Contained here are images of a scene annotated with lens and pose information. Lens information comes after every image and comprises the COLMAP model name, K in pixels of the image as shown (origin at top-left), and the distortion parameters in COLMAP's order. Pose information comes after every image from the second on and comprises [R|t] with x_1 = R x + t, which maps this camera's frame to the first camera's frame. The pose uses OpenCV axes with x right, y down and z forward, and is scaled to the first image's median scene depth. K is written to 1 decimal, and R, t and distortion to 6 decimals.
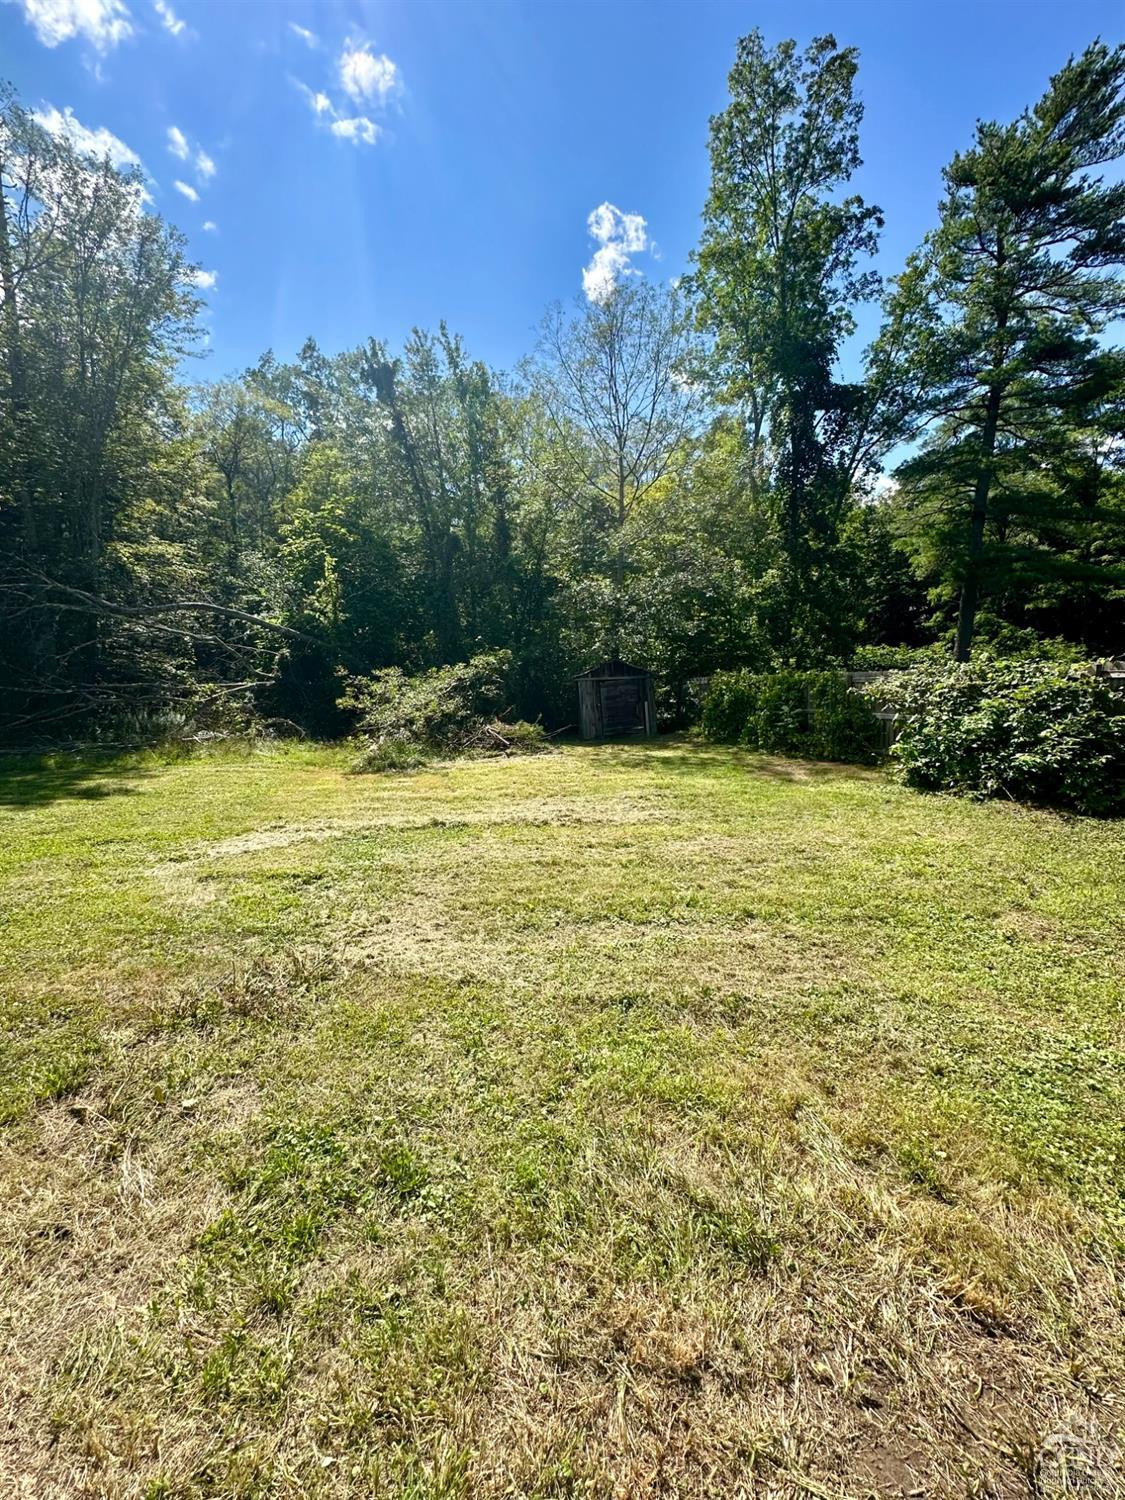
lens RADIAL K [[599.3, 0, 560.2], [0, 599.3, 750.6], [0, 0, 1]] dist [-0.002700, 0.000604]
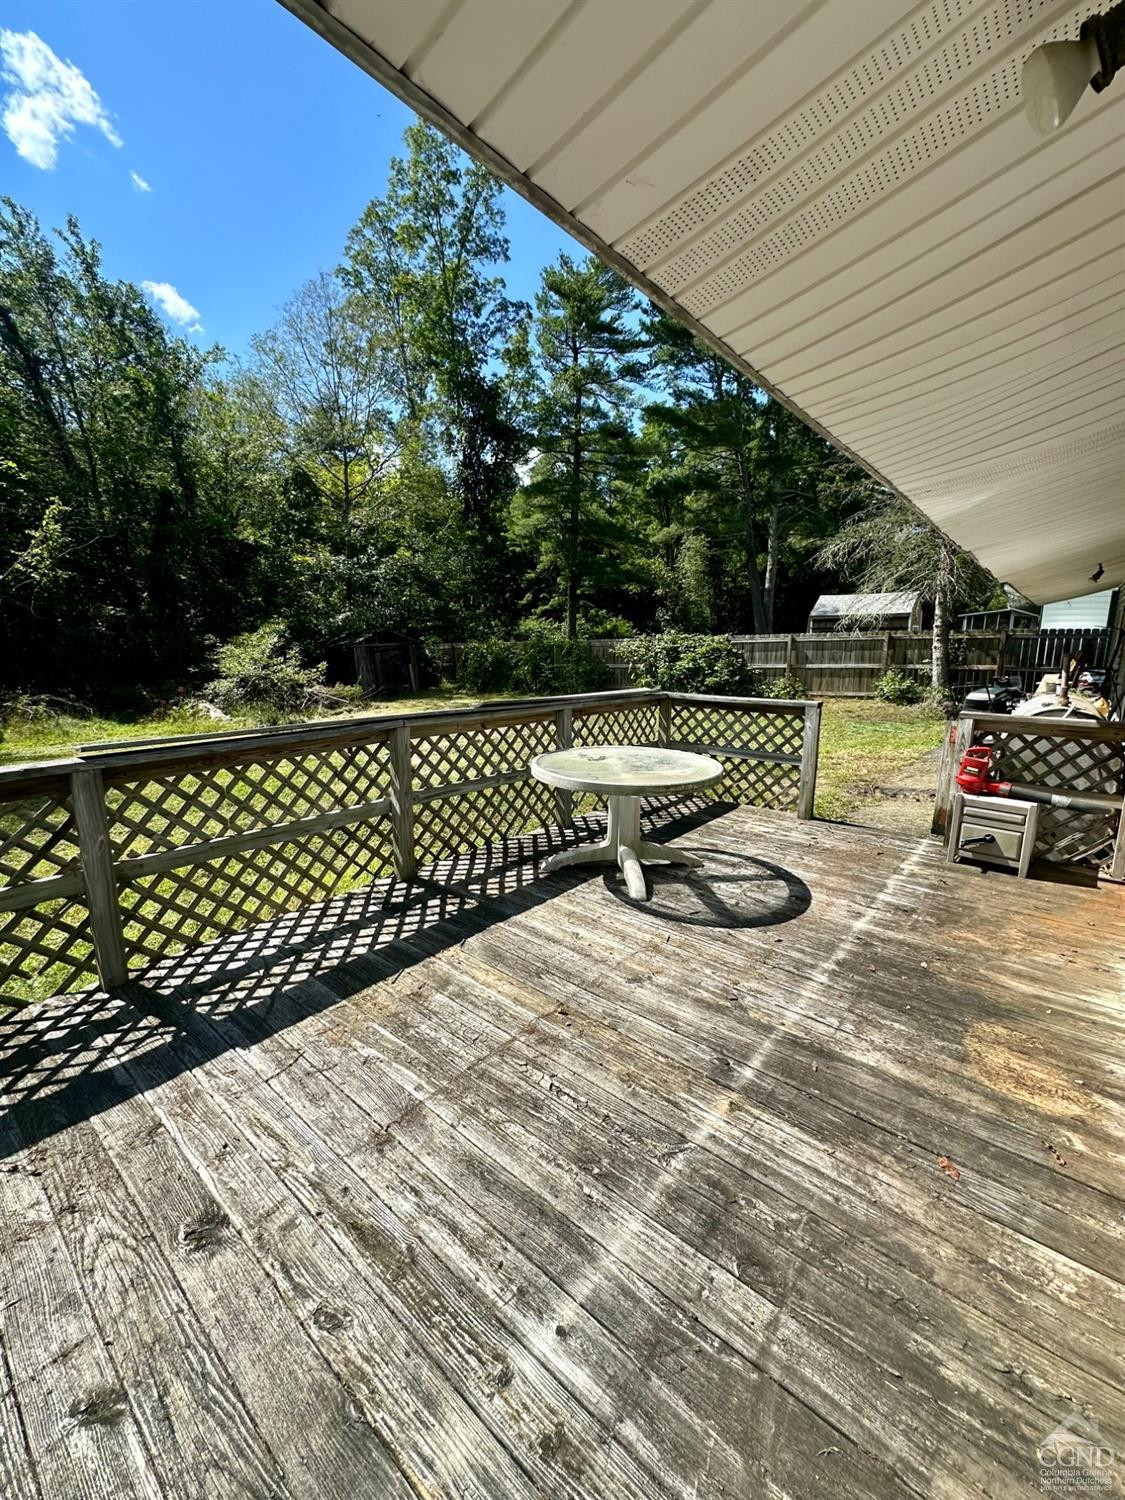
lens RADIAL K [[599.3, 0, 566.4], [0, 599.3, 750.5], [0, 0, 1]] dist [-0.002700, 0.000604]
pose [[0.754407, -0.119854, 0.645372, -0.360775], [0.084635, 0.992743, 0.085431, 0.012566], [-0.650927, -0.009828, 0.759076, -0.108264]]
